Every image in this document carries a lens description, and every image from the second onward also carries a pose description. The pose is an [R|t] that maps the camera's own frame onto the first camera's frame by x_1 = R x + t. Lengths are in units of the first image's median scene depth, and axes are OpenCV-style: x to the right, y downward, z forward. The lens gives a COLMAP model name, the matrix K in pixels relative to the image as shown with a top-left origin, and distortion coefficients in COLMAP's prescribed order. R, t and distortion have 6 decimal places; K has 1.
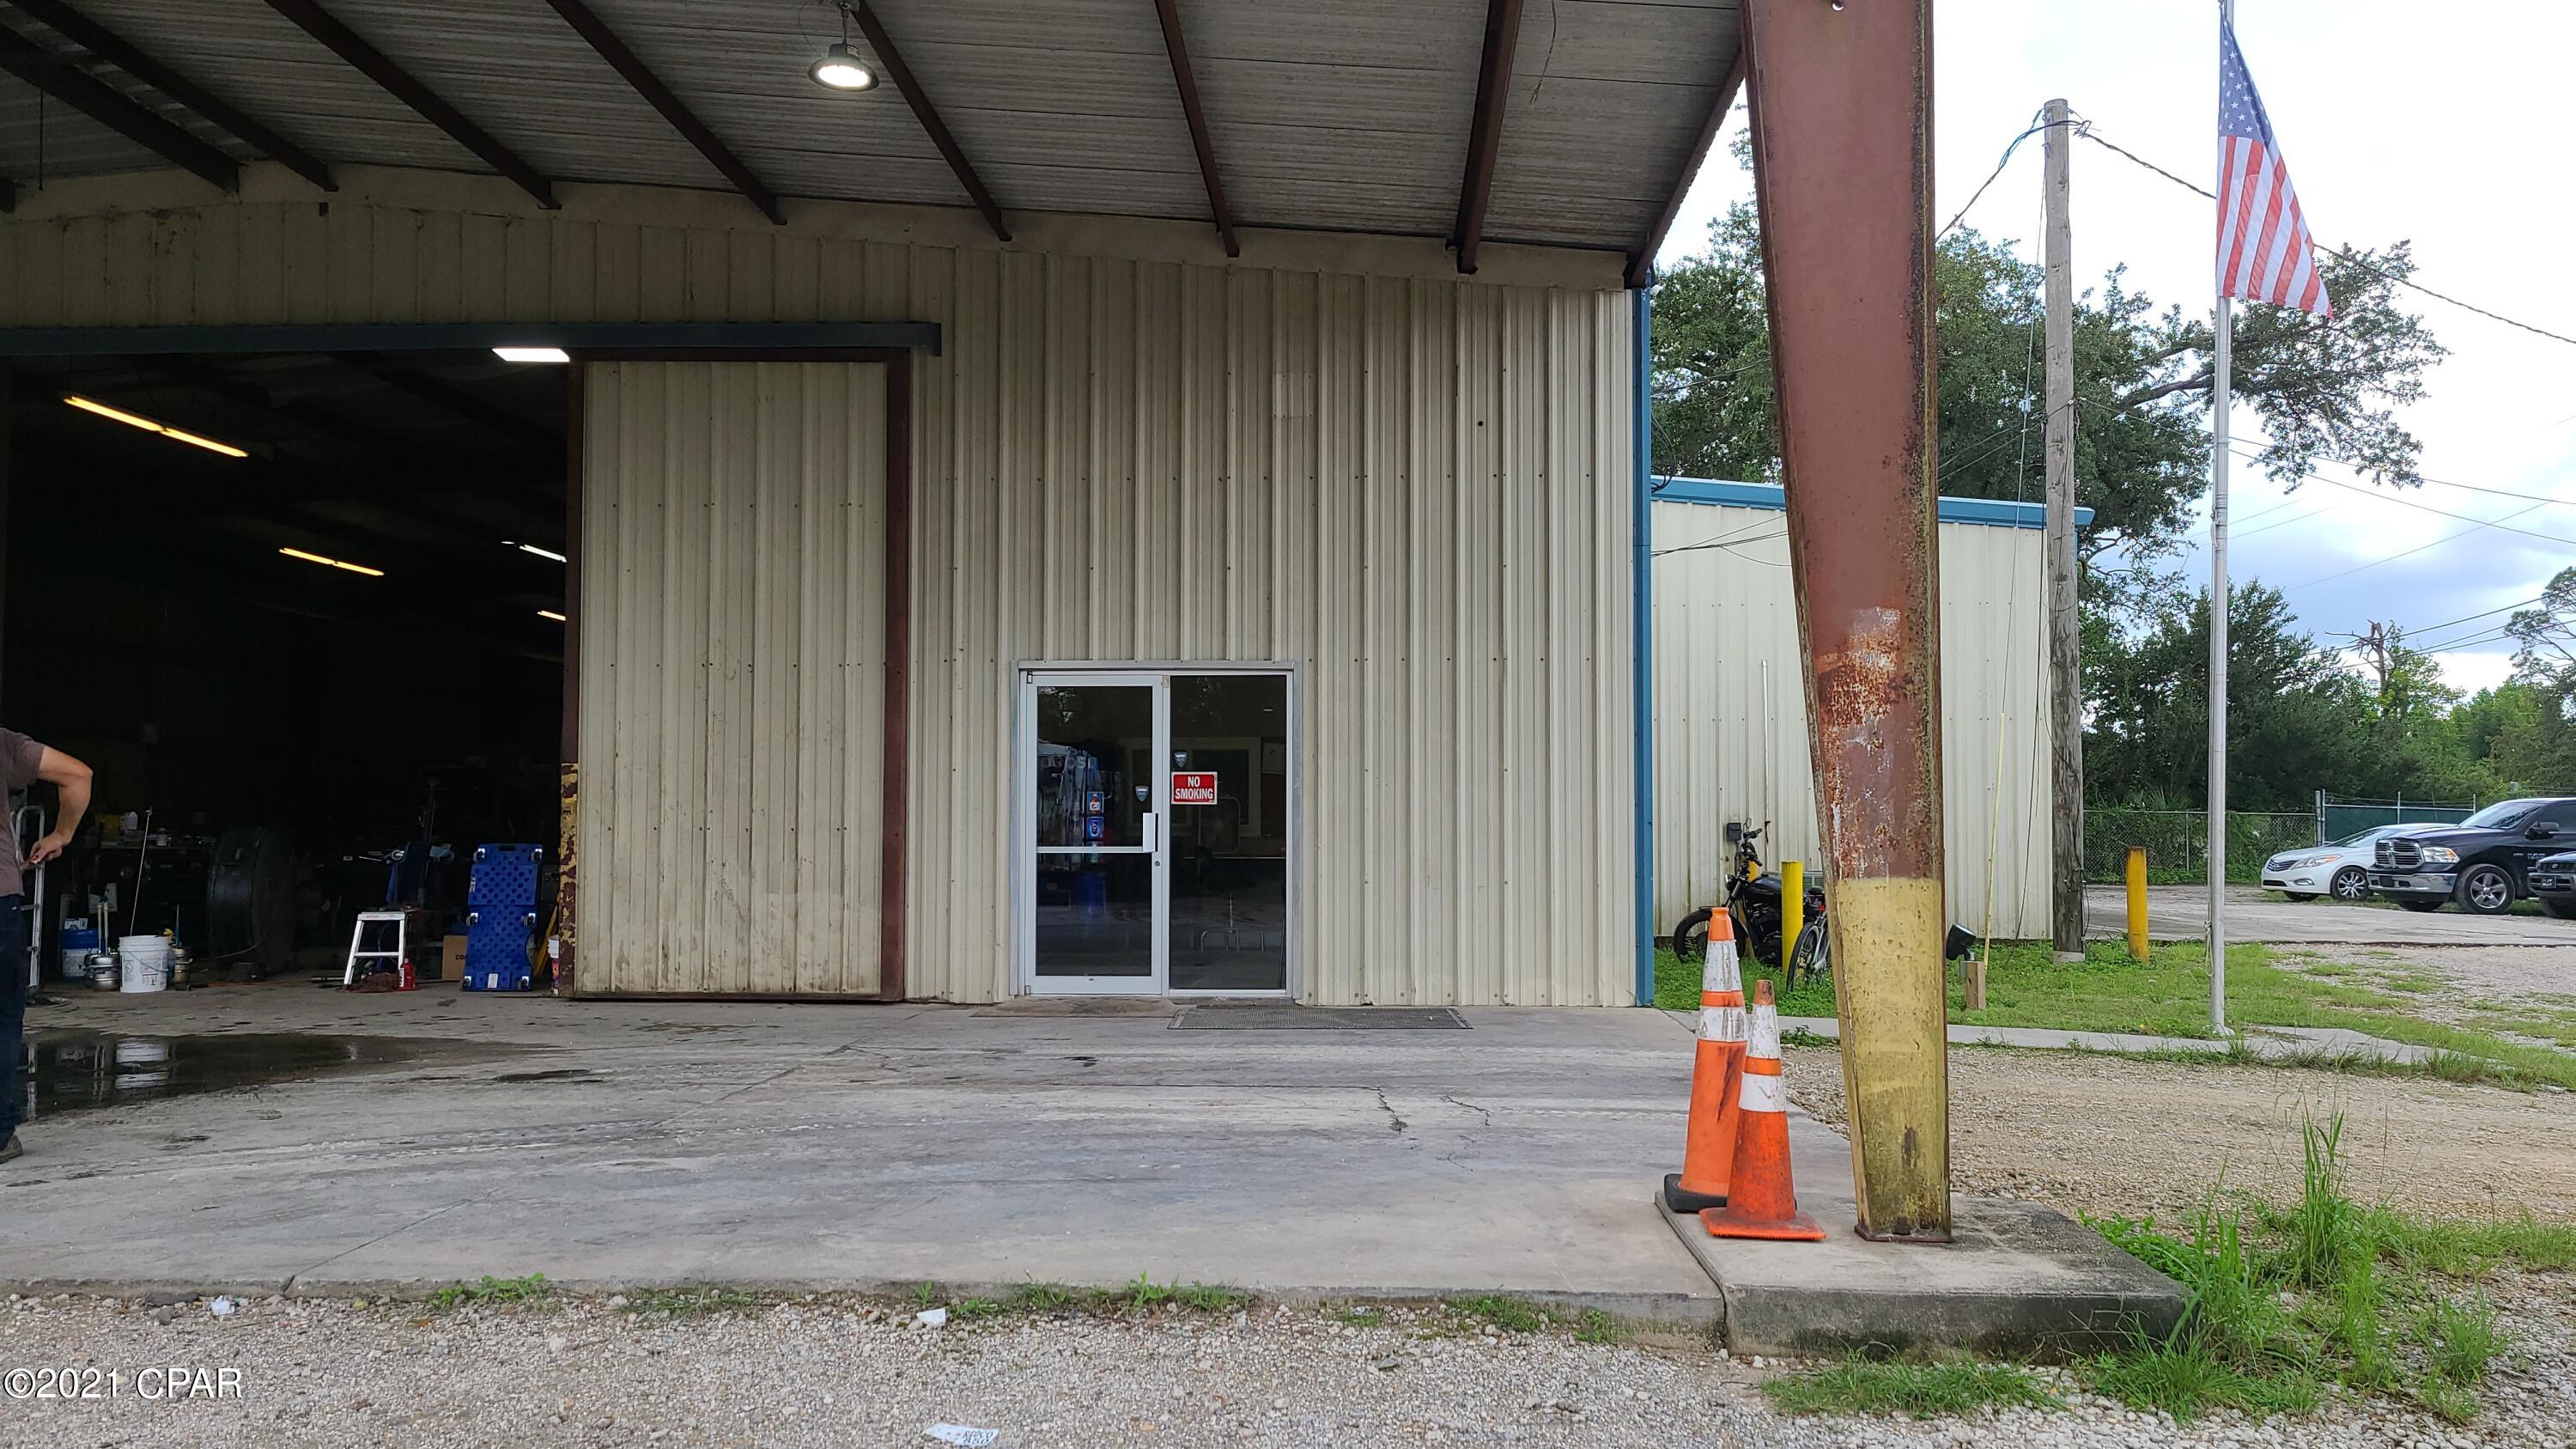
lens RADIAL K [[1886.6, 0, 1248.1], [0, 1886.6, 723.8], [0, 0, 1]] dist [0.059406, -0.057002]
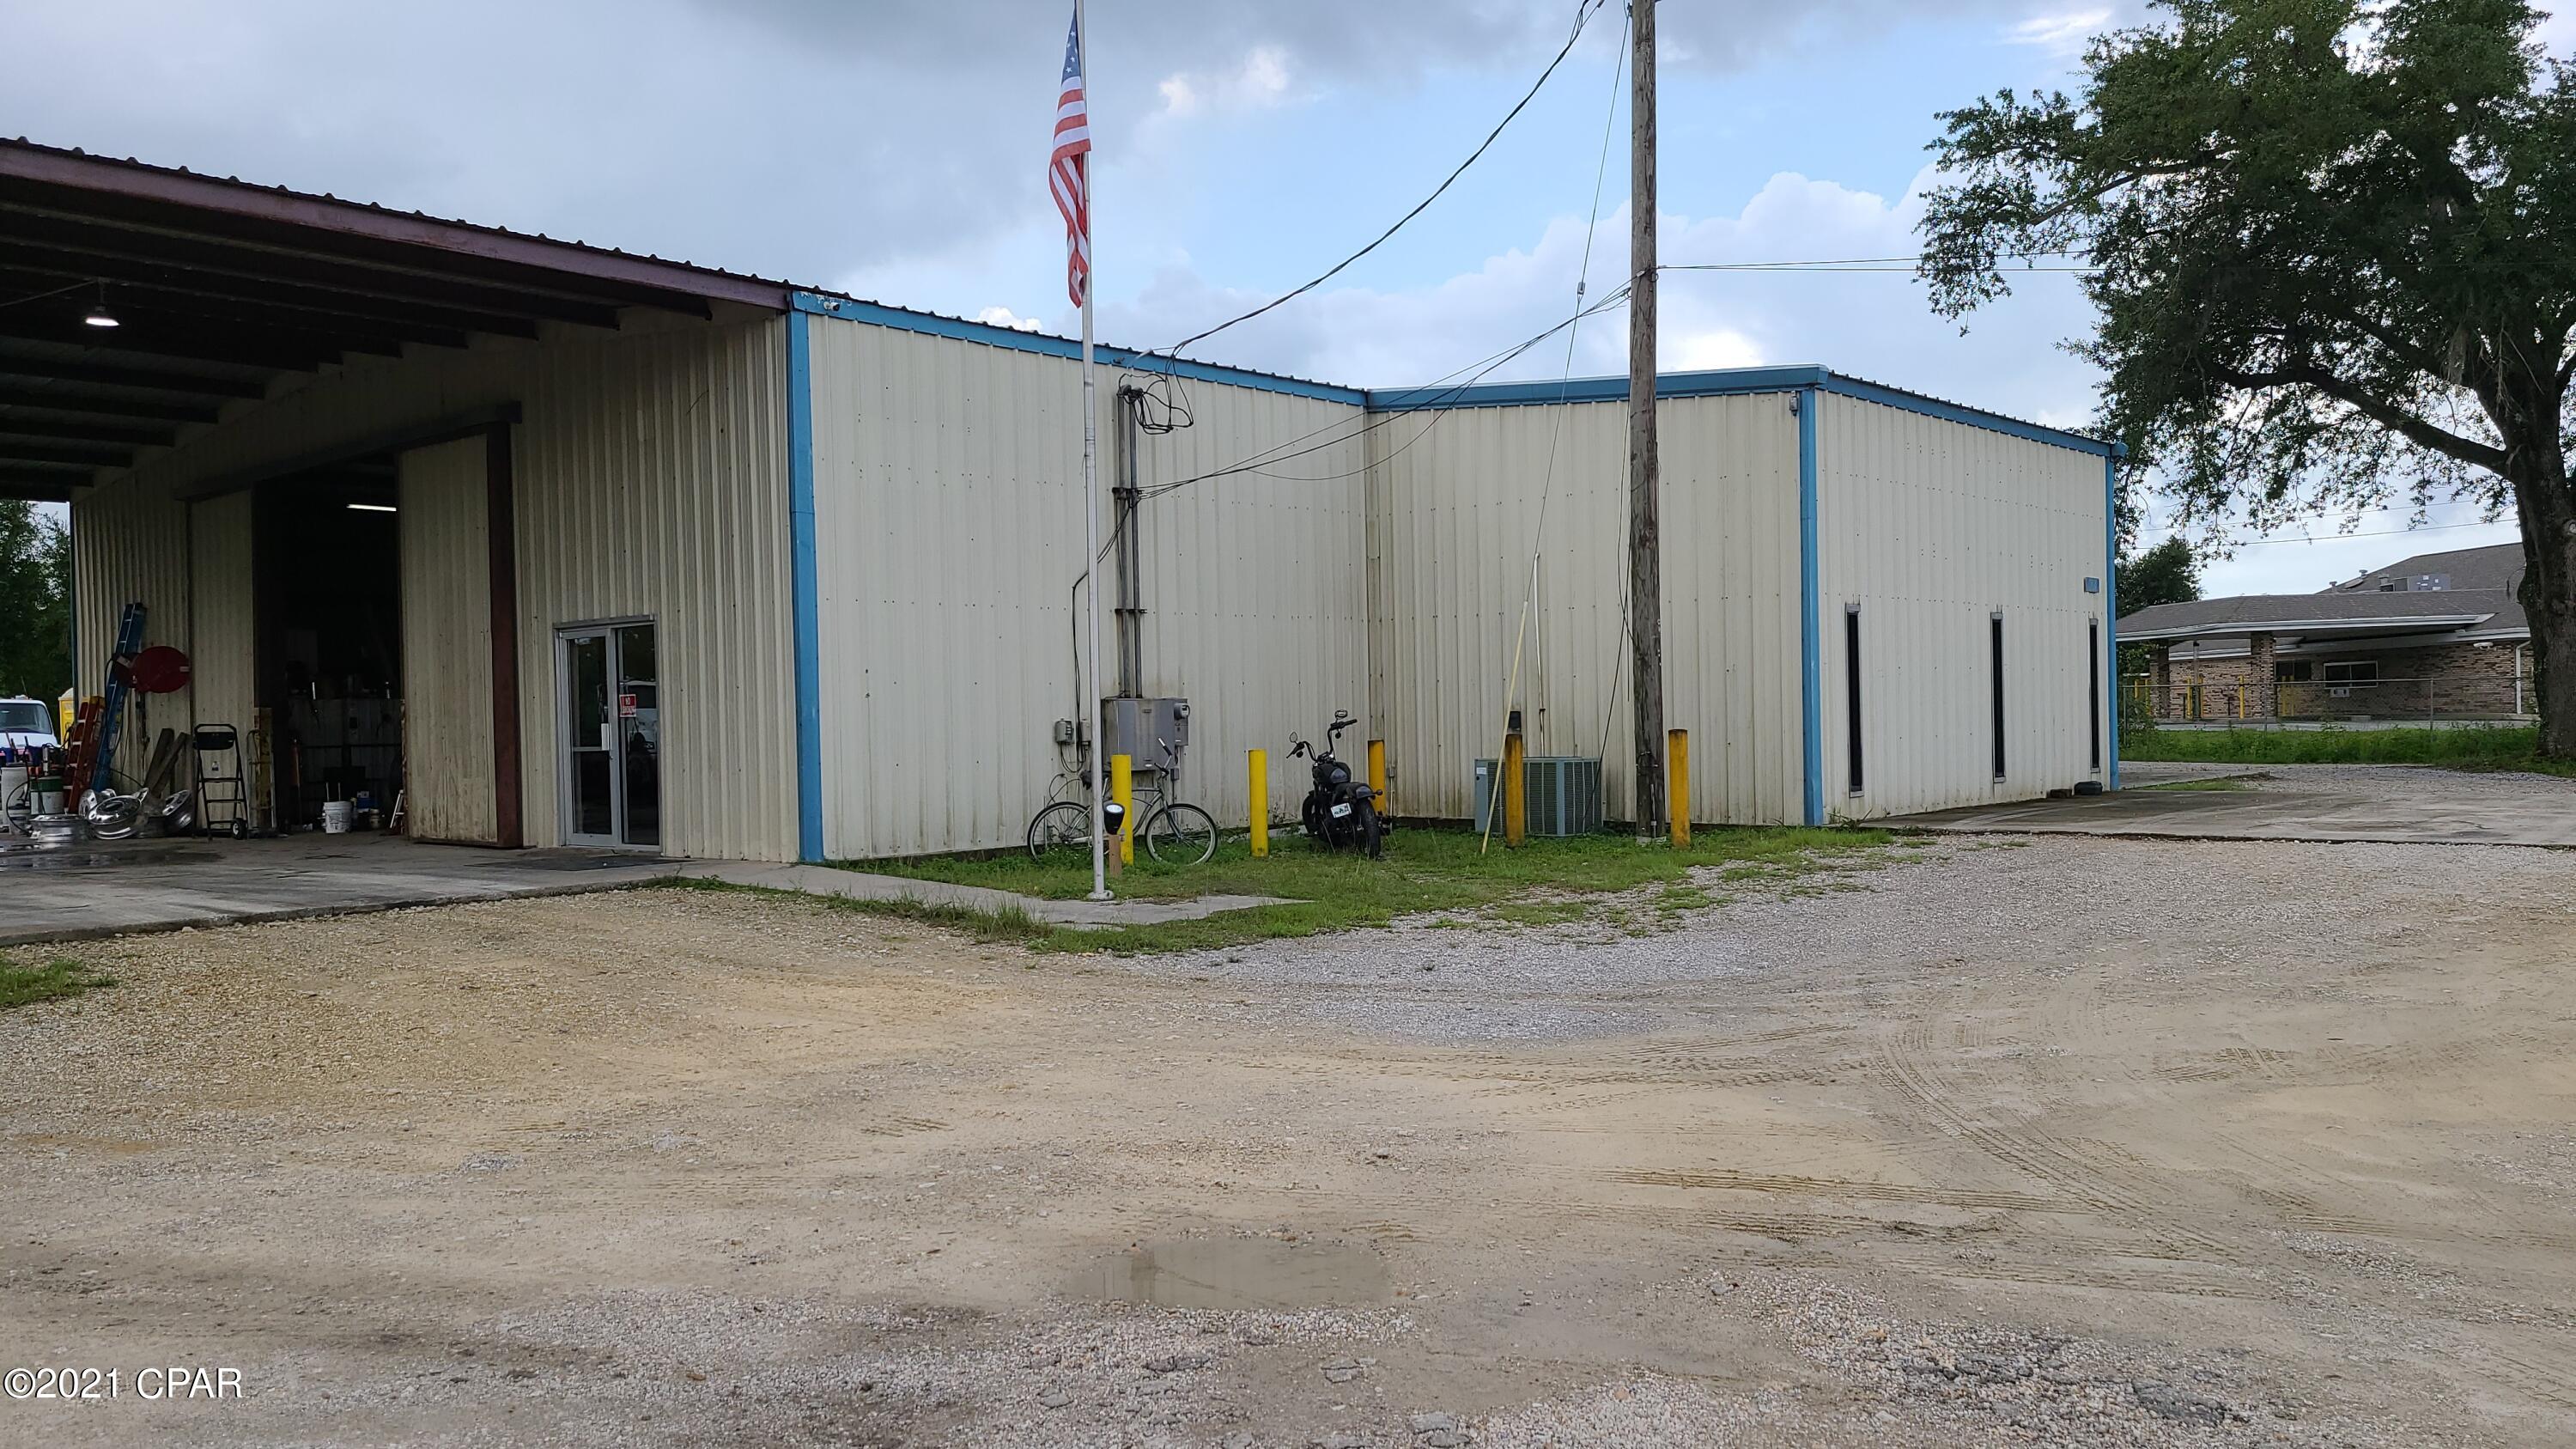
lens RADIAL K [[1884.3, 0, 1288.0], [0, 1884.3, 724.5], [0, 0, 1]] dist [0.058820, -0.056963]
pose [[0.767548, -0.017897, -0.640742, 1.298713], [0.054120, 0.997850, 0.036960, 0.022716], [0.638703, -0.063046, 0.766866, 0.220388]]
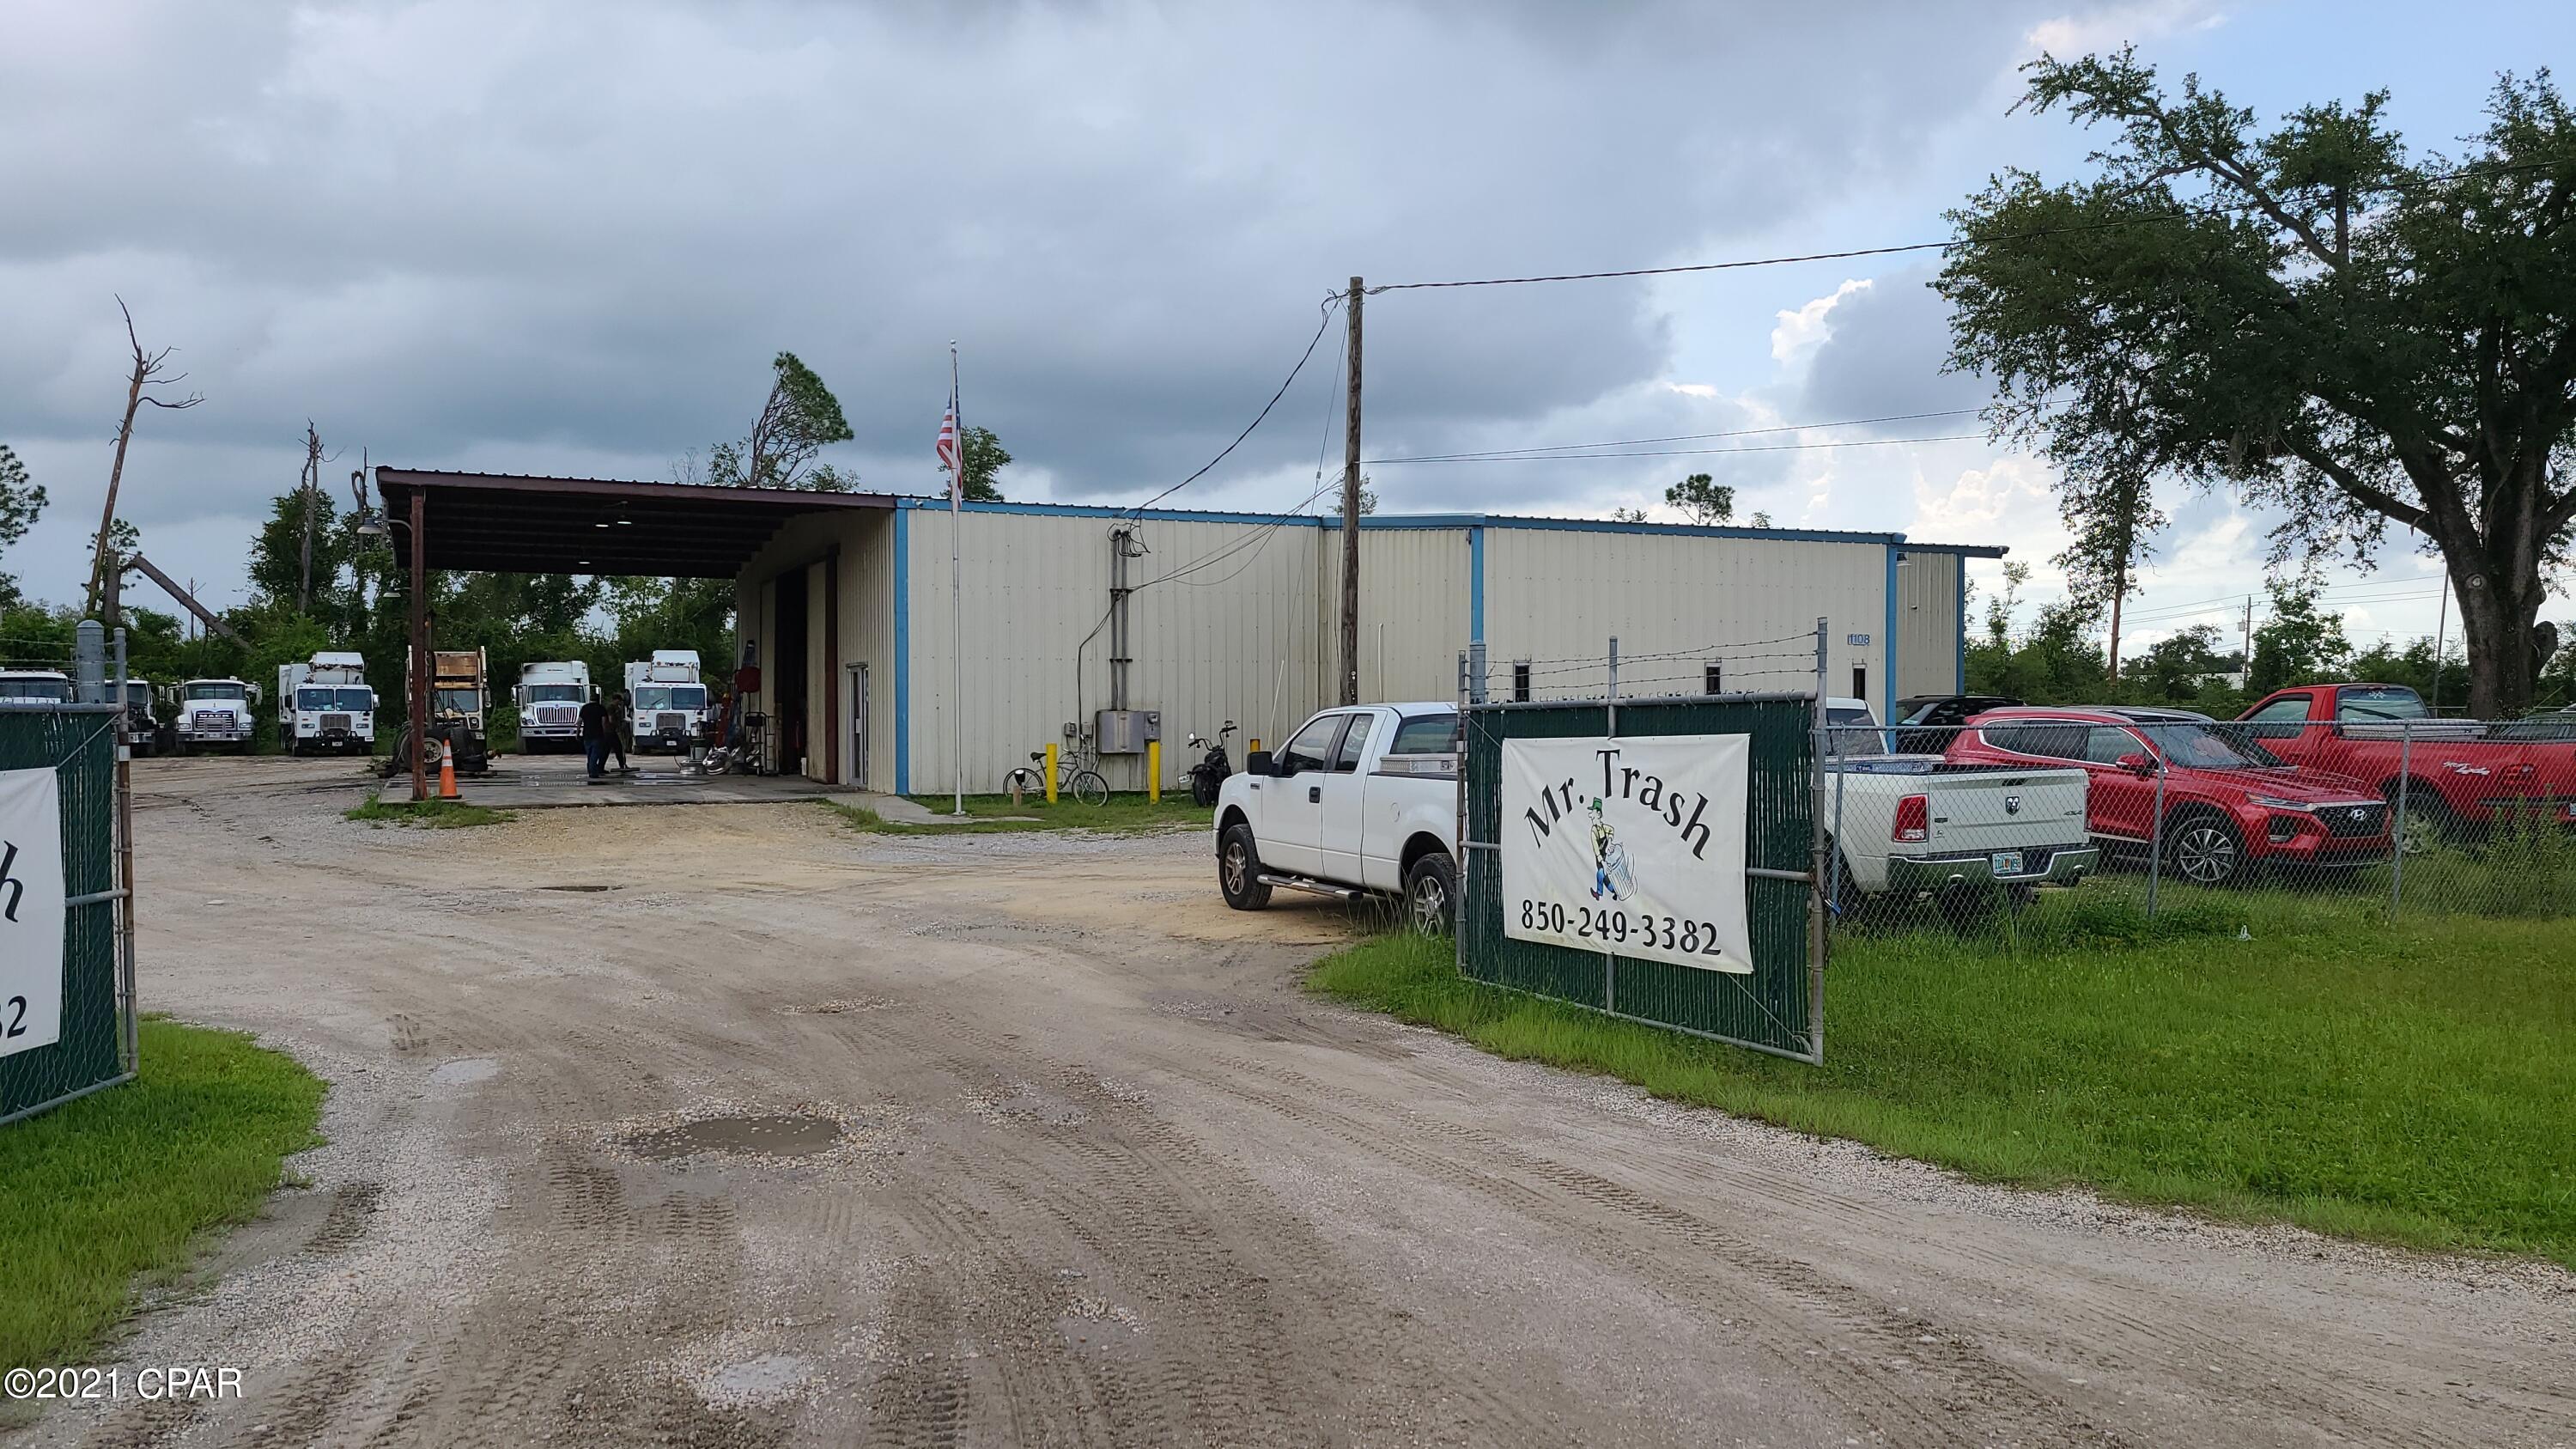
lens RADIAL K [[1884.3, 0, 1288.0], [0, 1884.3, 724.5], [0, 0, 1]] dist [0.058820, -0.056963]
pose [[0.432976, 0.000634, -0.901405, 2.645351], [0.041622, 0.998919, 0.020696, 0.025945], [0.900444, -0.046479, 0.432482, 0.379375]]
